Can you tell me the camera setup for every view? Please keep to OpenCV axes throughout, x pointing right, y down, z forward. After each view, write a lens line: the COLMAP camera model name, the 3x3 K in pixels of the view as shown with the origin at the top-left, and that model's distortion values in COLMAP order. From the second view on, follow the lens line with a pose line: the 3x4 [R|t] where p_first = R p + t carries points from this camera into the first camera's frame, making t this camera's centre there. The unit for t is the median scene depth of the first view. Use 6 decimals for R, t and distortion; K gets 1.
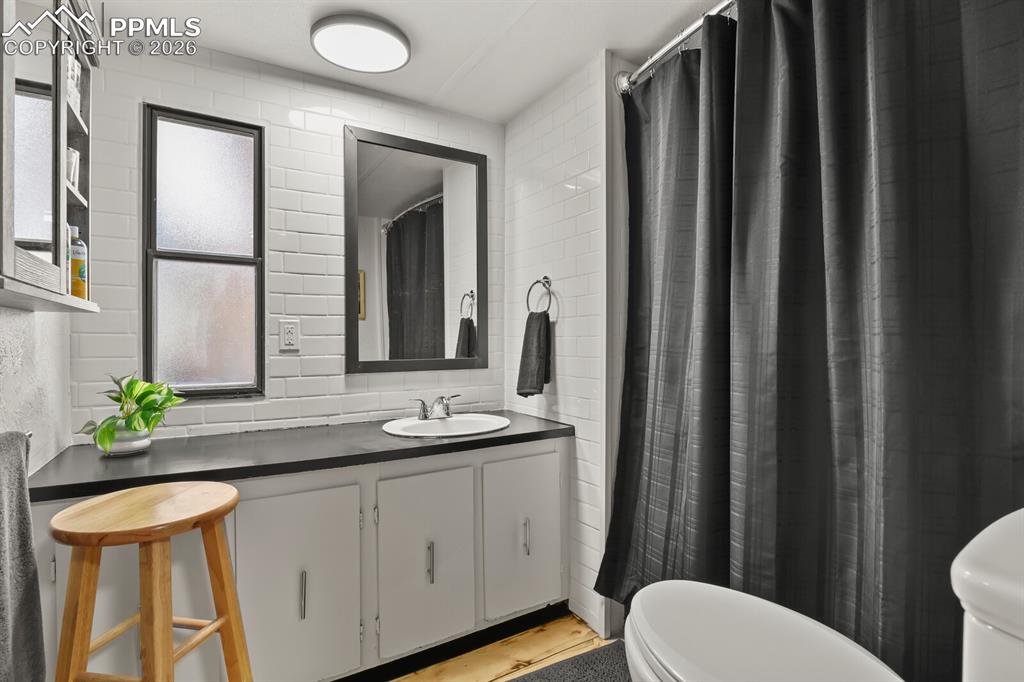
lens RADIAL K [[499.4, 0, 515.7], [0, 499.4, 344.6], [0, 0, 1]] dist [-0.006822, -0.005533]
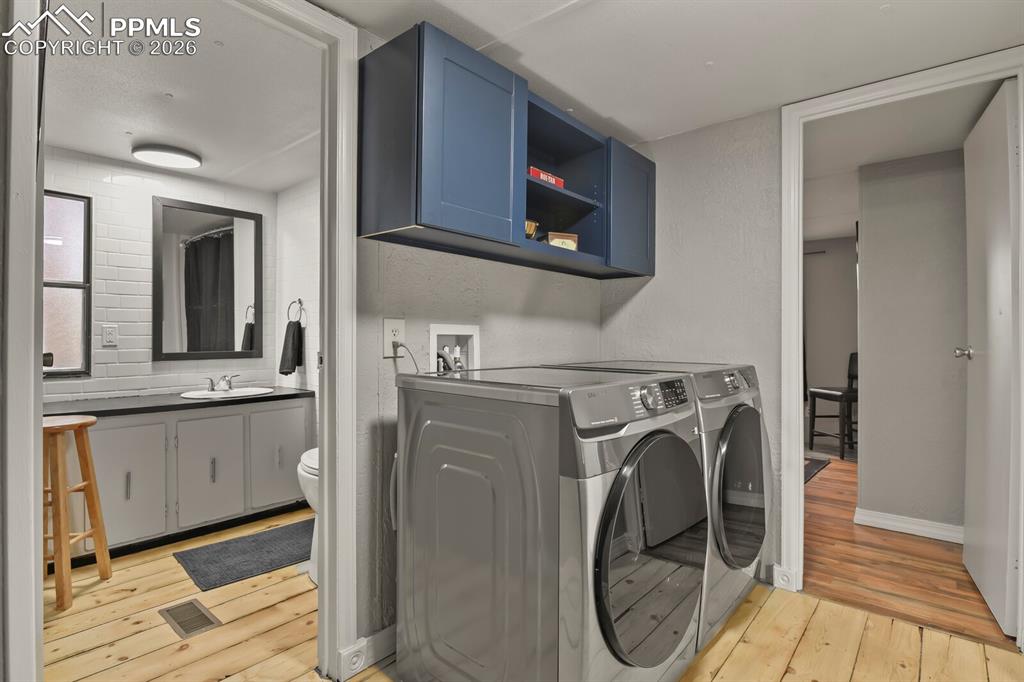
lens RADIAL K [[499.4, 0, 508.7], [0, 499.4, 335.1], [0, 0, 1]] dist [-0.006822, -0.005533]
pose [[0.948048, 0.003712, 0.318106, 0.193368], [-0.000776, 0.999956, -0.009356, -0.006713], [-0.318126, 0.008623, 0.948009, -0.739505]]
